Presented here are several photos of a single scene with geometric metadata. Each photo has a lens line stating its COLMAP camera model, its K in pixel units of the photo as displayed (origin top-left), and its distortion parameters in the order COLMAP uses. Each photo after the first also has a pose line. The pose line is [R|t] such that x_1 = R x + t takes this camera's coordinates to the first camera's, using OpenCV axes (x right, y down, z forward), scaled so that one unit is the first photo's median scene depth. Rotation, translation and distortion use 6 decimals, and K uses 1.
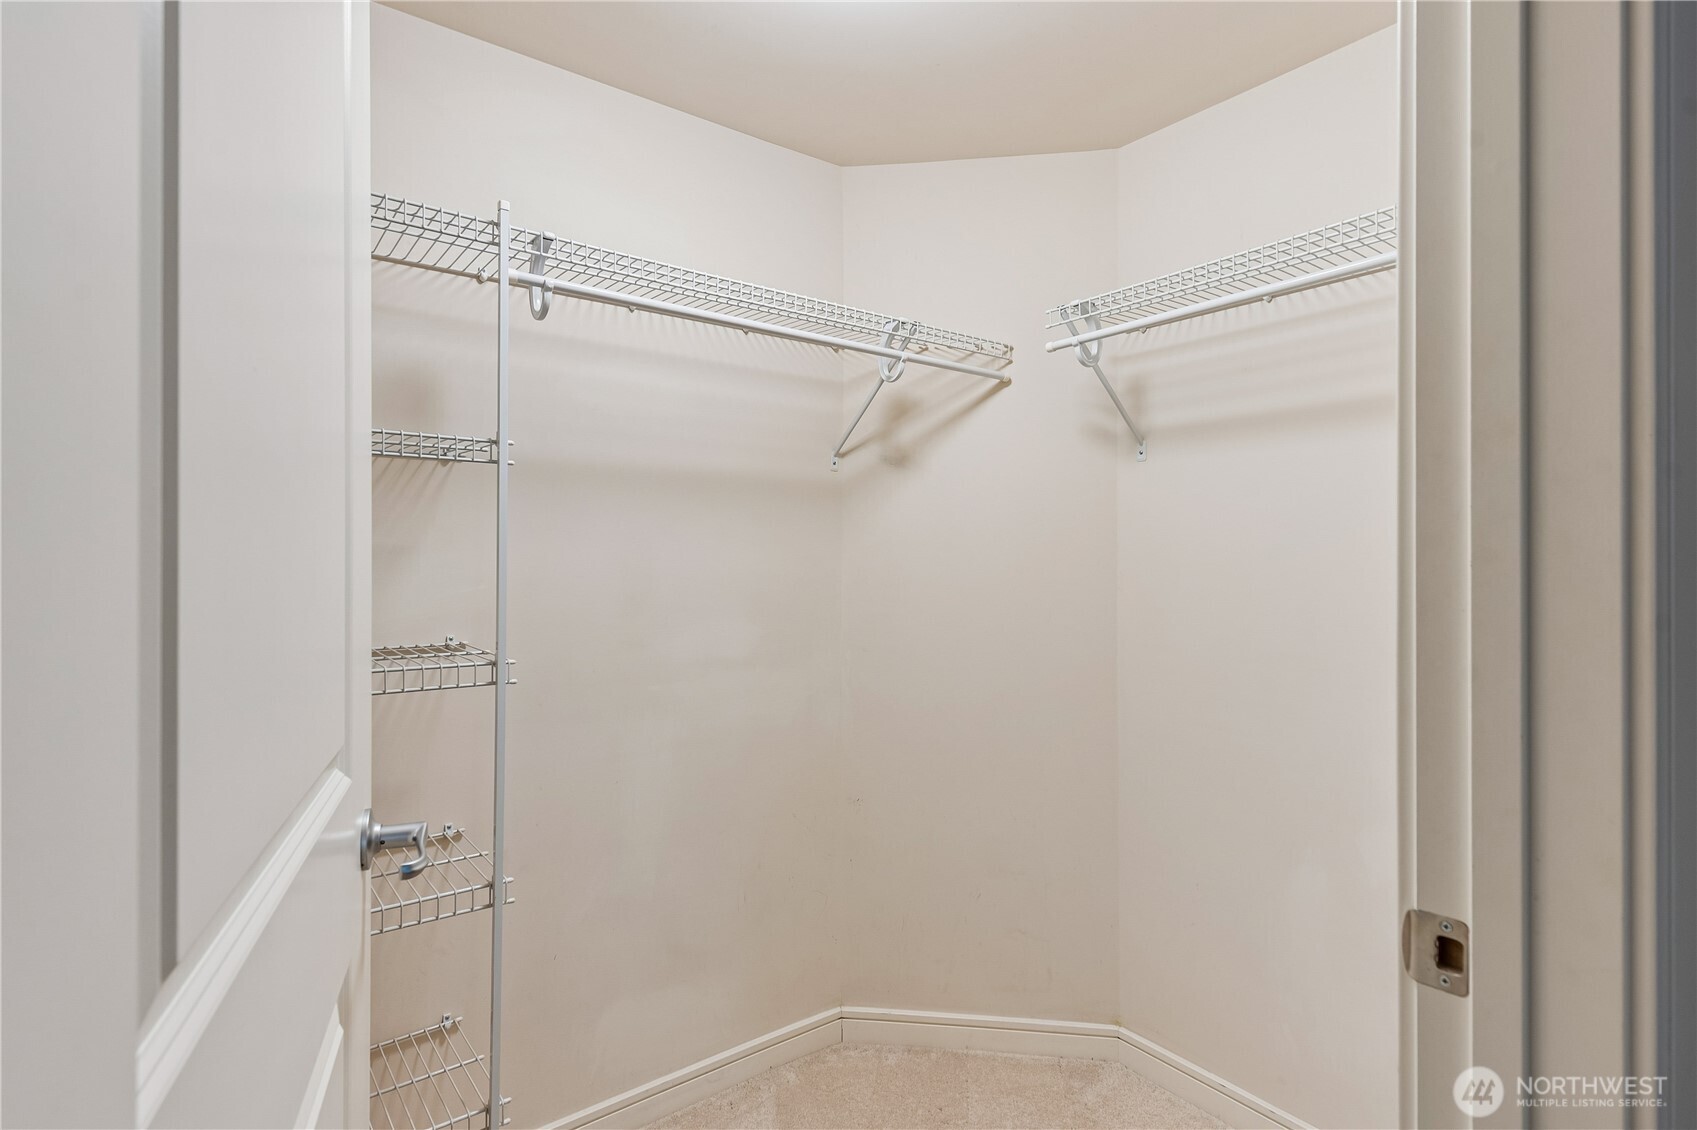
lens RADIAL K [[816.5, 0, 836.0], [0, 816.5, 553.2], [0, 0, 1]] dist [0.015470, -0.004656]
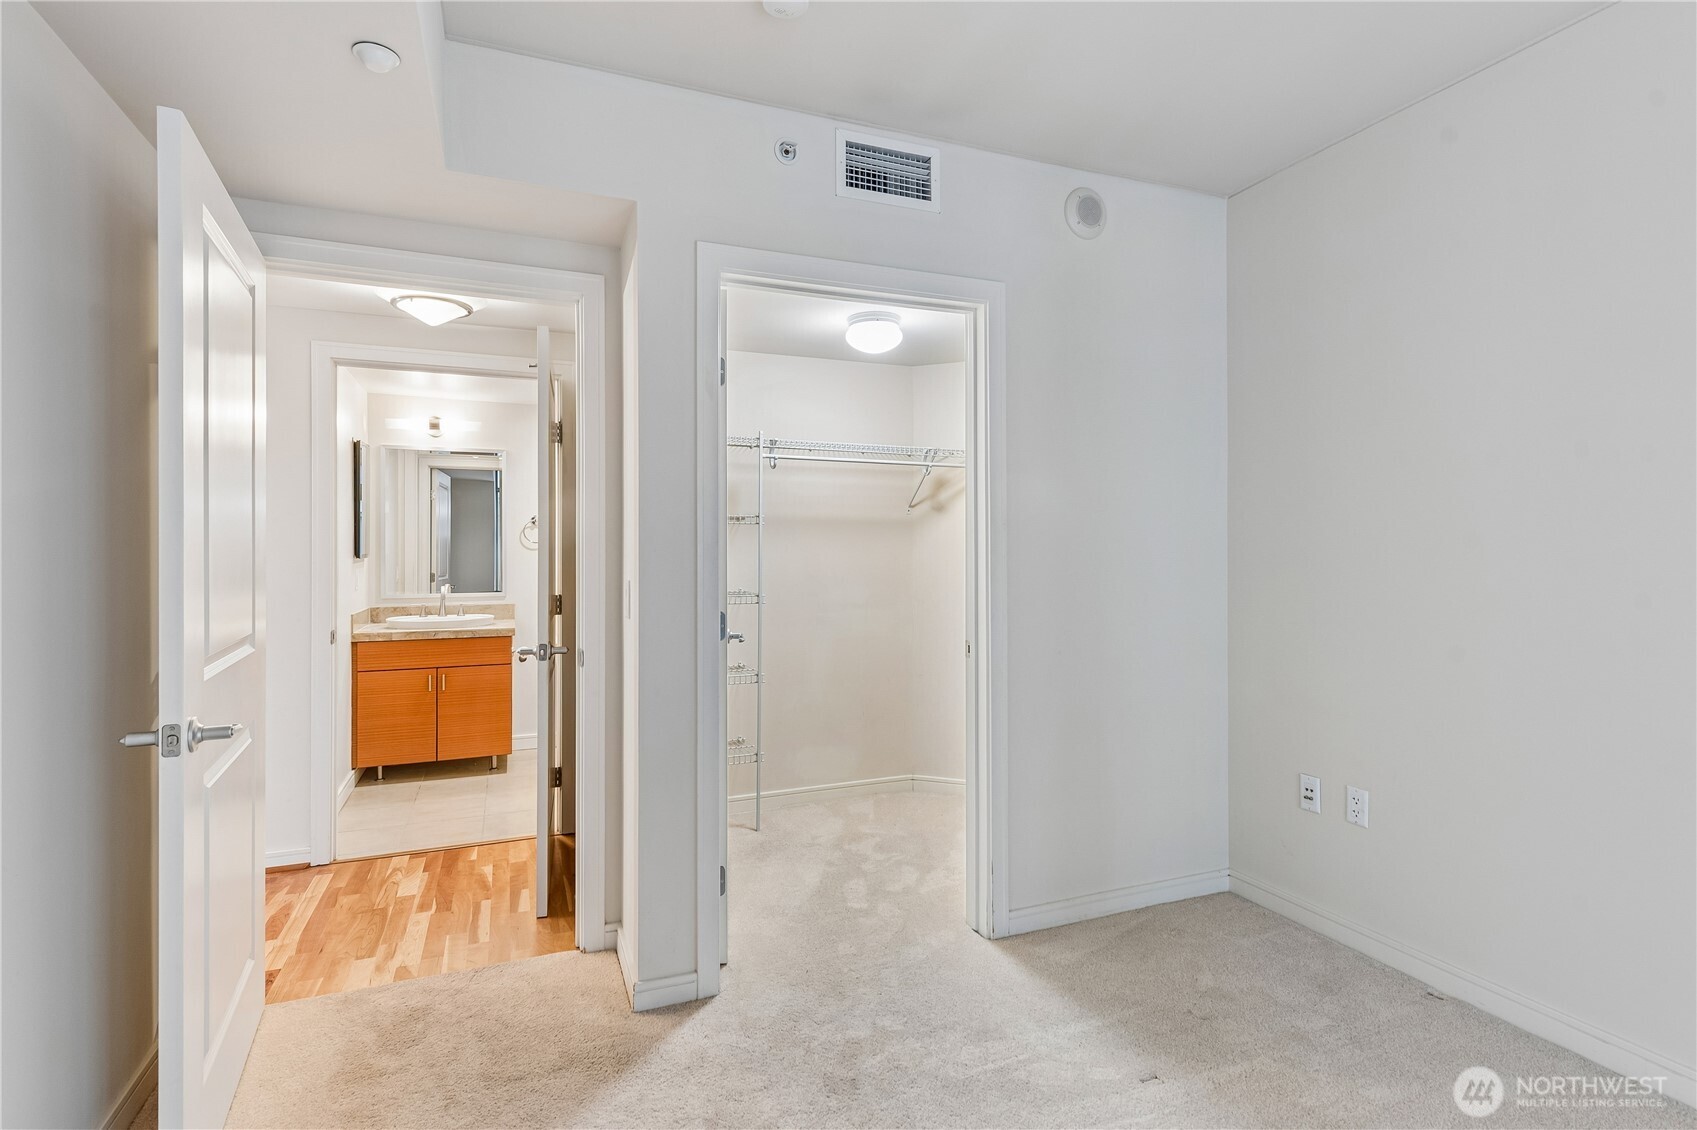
lens RADIAL K [[816.5, 0, 854.4], [0, 816.5, 540.6], [0, 0, 1]] dist [0.015470, -0.004656]
pose [[0.967701, -0.007042, -0.252003, 0.397492], [0.004818, 0.999944, -0.009443, -0.016141], [0.252055, 0.007924, 0.967680, -1.062591]]
